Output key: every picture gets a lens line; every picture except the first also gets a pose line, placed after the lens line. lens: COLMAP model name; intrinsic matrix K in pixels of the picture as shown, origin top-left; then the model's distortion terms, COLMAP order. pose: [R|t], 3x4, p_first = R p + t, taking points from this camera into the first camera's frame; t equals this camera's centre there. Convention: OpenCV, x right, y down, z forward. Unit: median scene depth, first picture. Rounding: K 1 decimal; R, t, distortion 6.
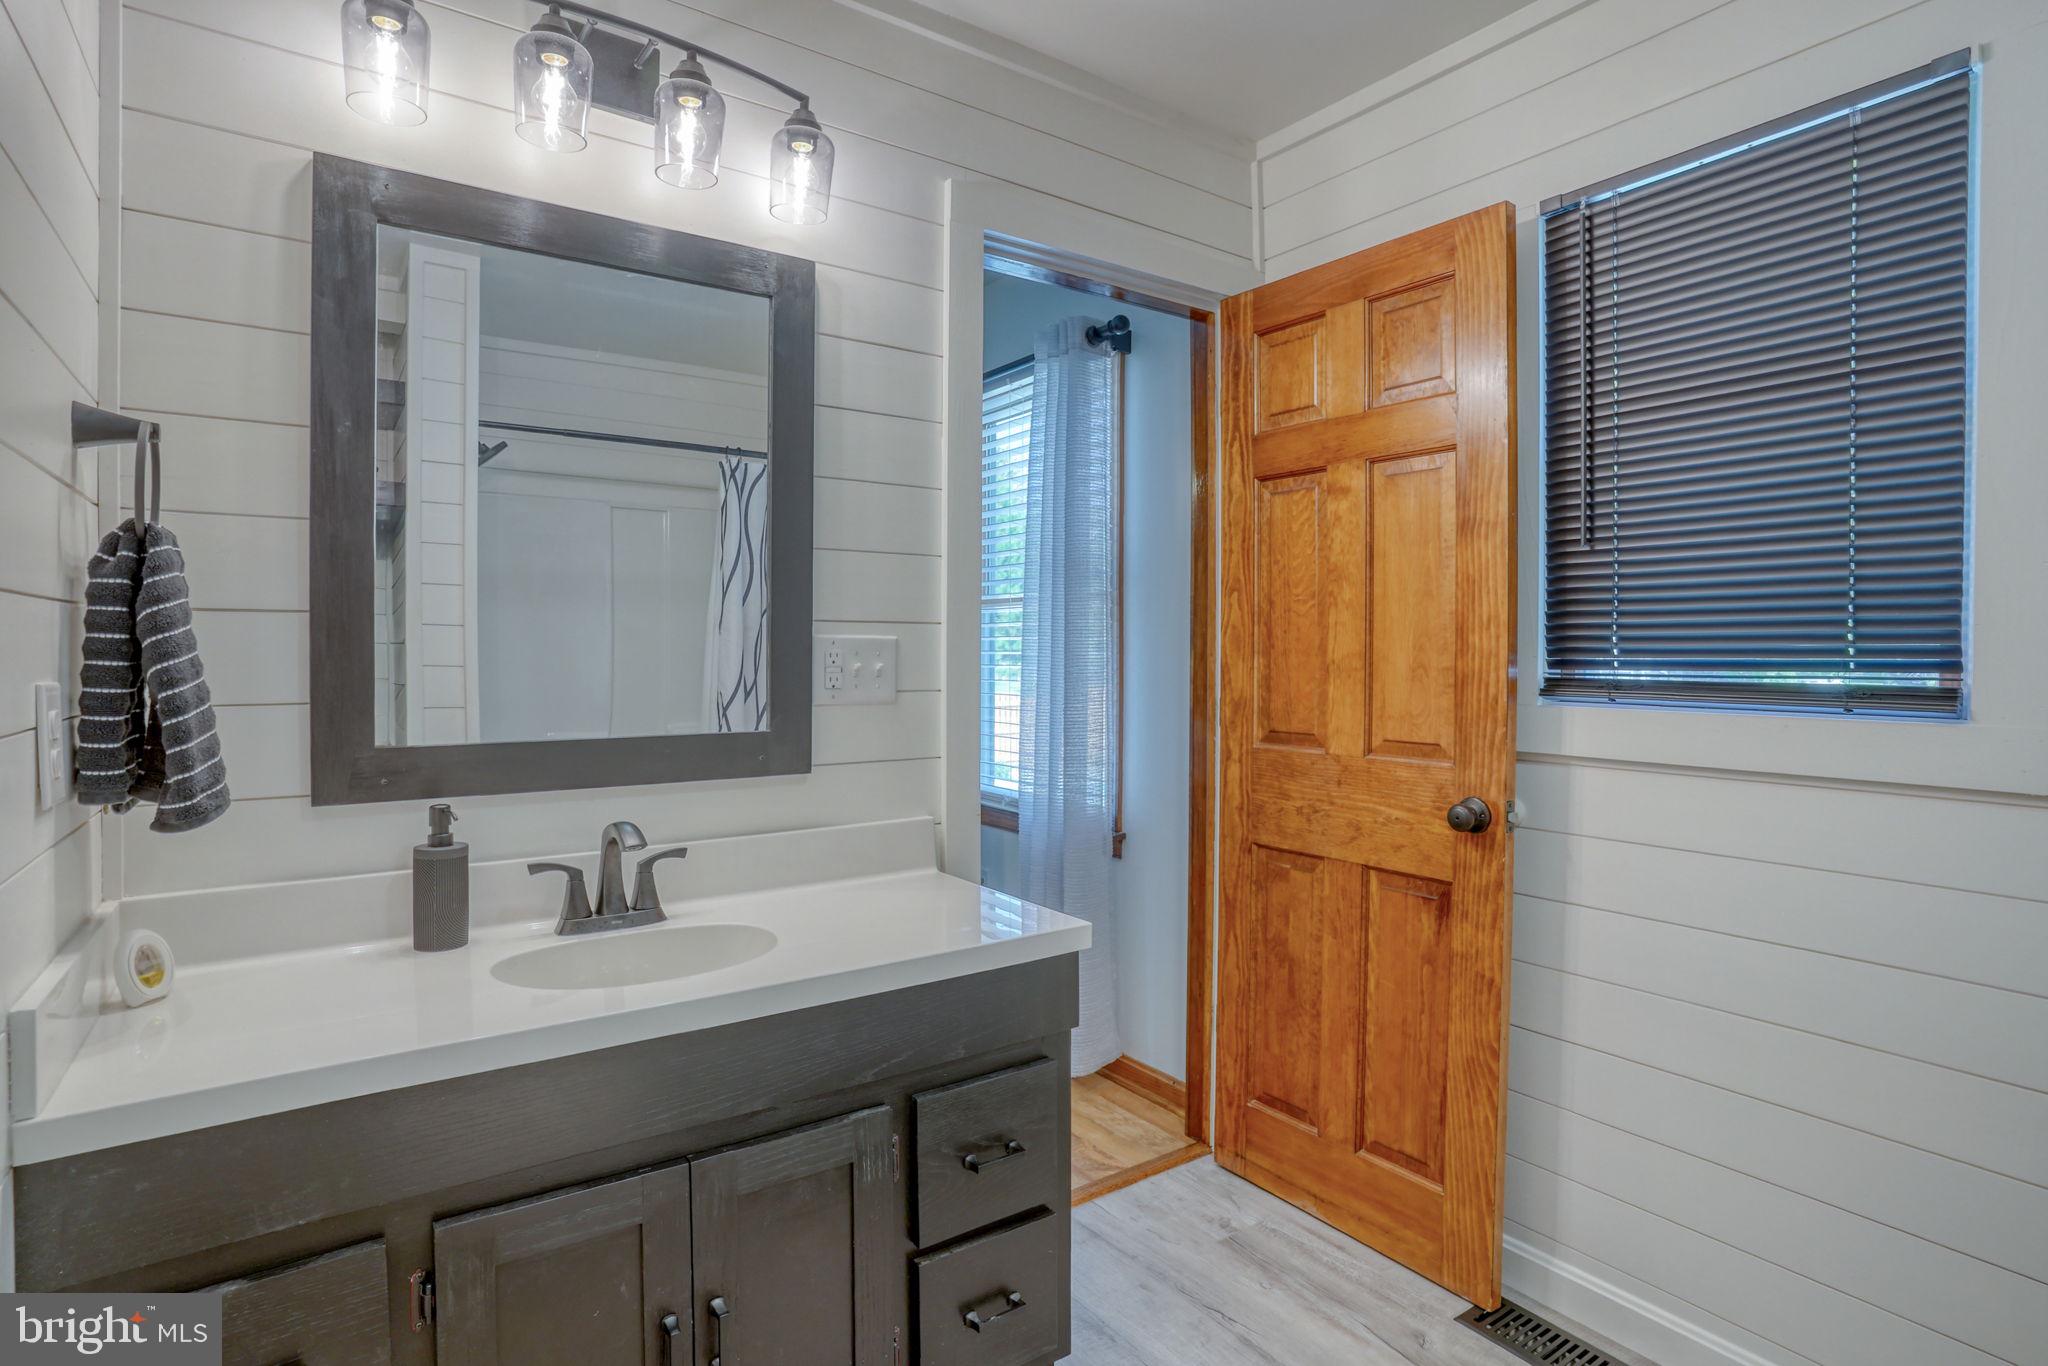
lens RADIAL K [[1053.7, 0, 1024.0], [0, 1053.7, 683.0], [0, 0, 1]] dist [-0.001712, -0.000007]
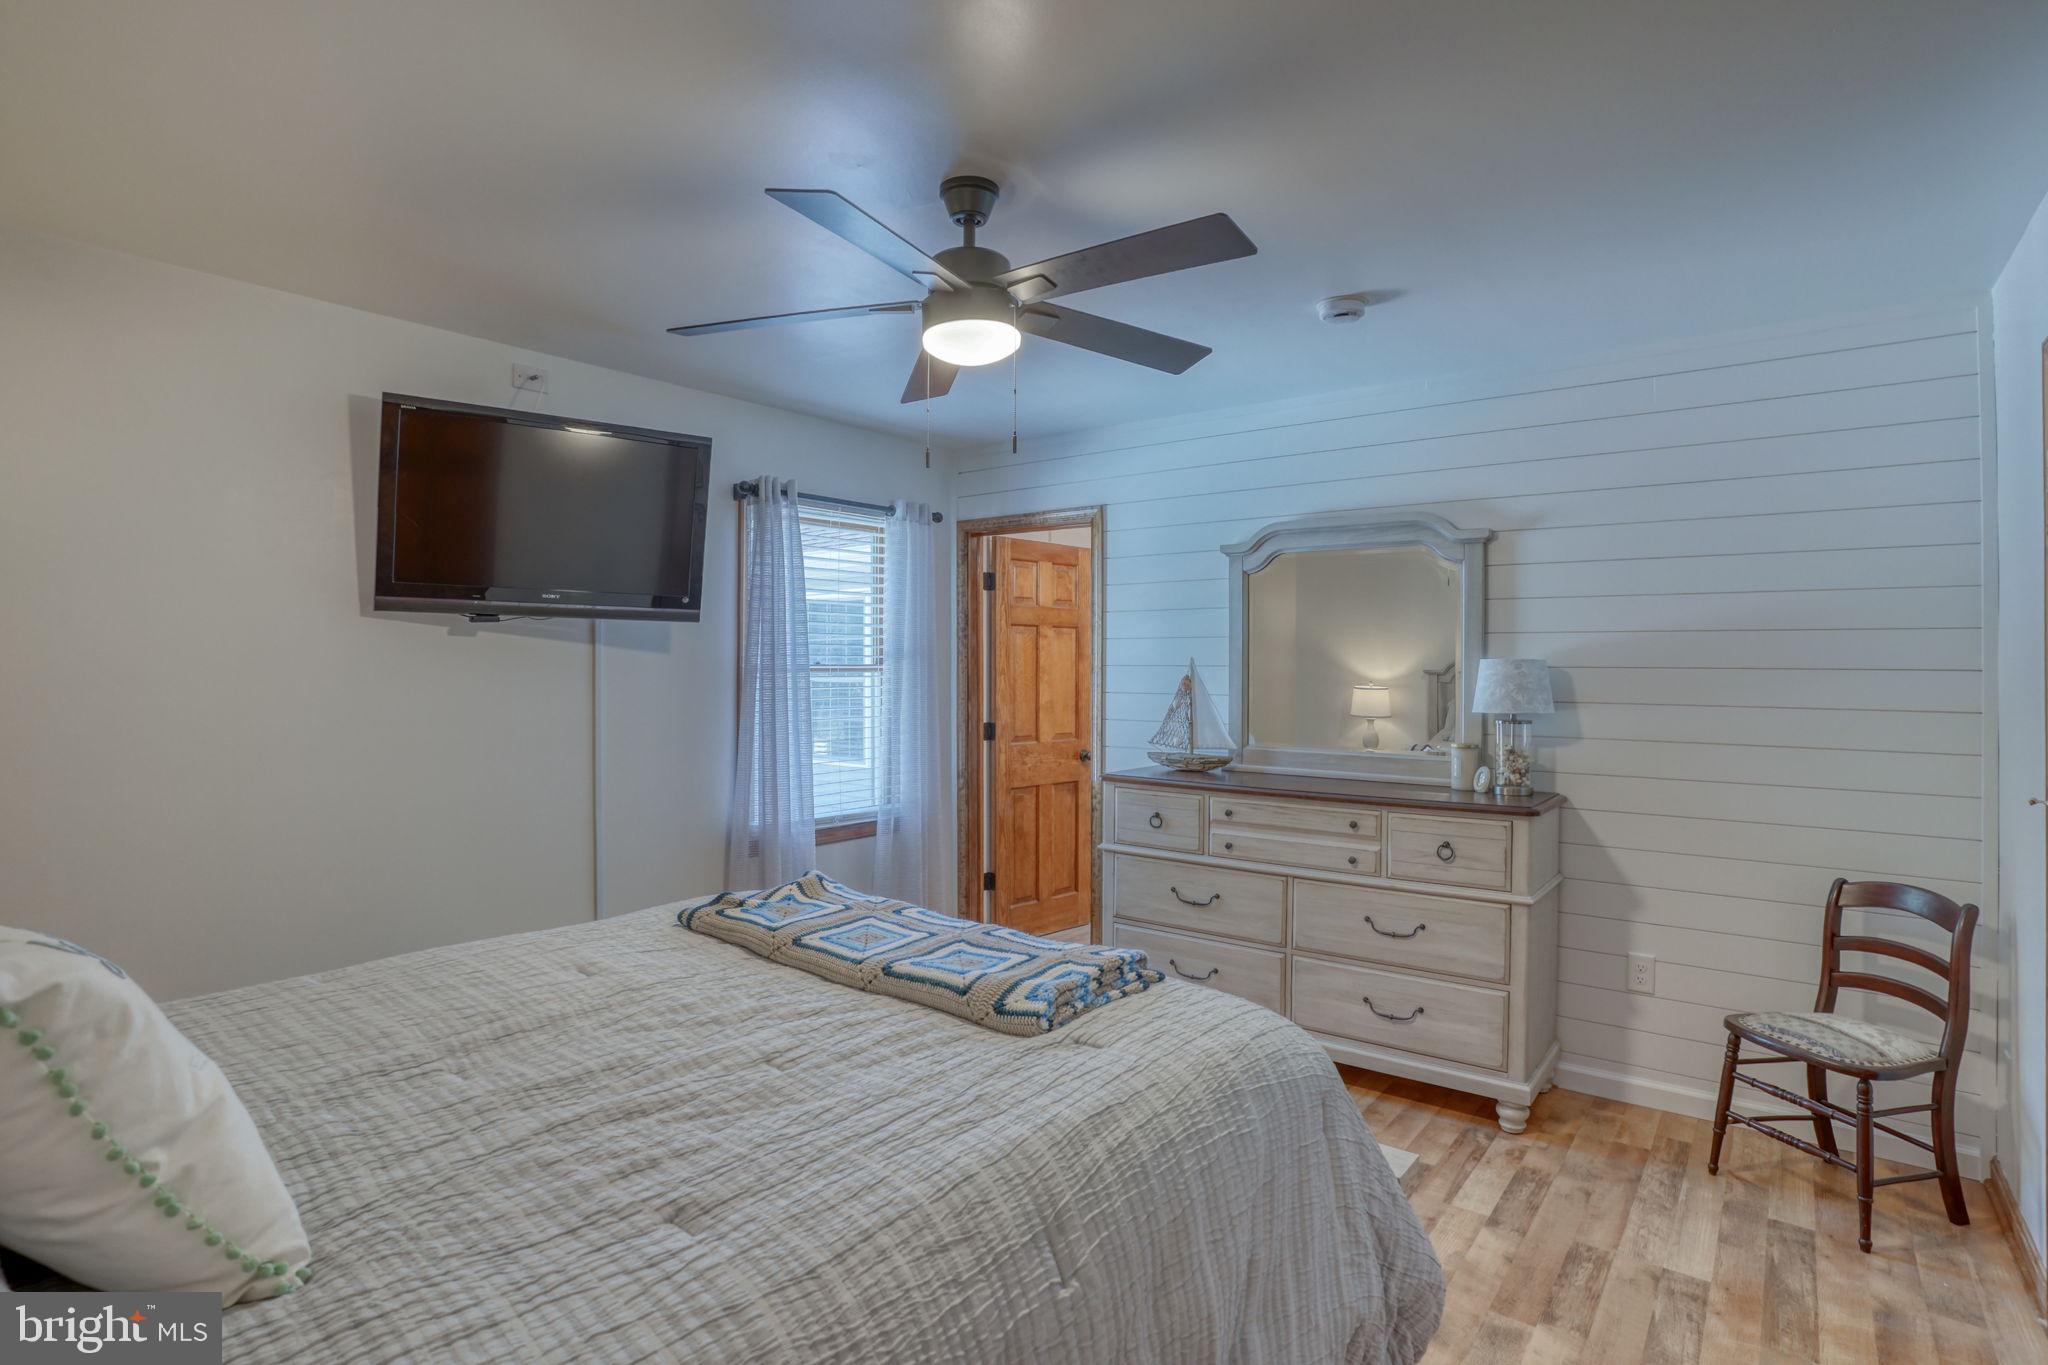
lens RADIAL K [[1053.7, 0, 1024.0], [0, 1053.7, 682.5], [0, 0, 1]] dist [-0.001712, -0.000007]
pose [[-0.323334, -0.019624, 0.946082, -1.900894], [0.013547, 0.999586, 0.025364, -0.126522], [-0.946188, 0.021018, -0.322934, 1.719466]]
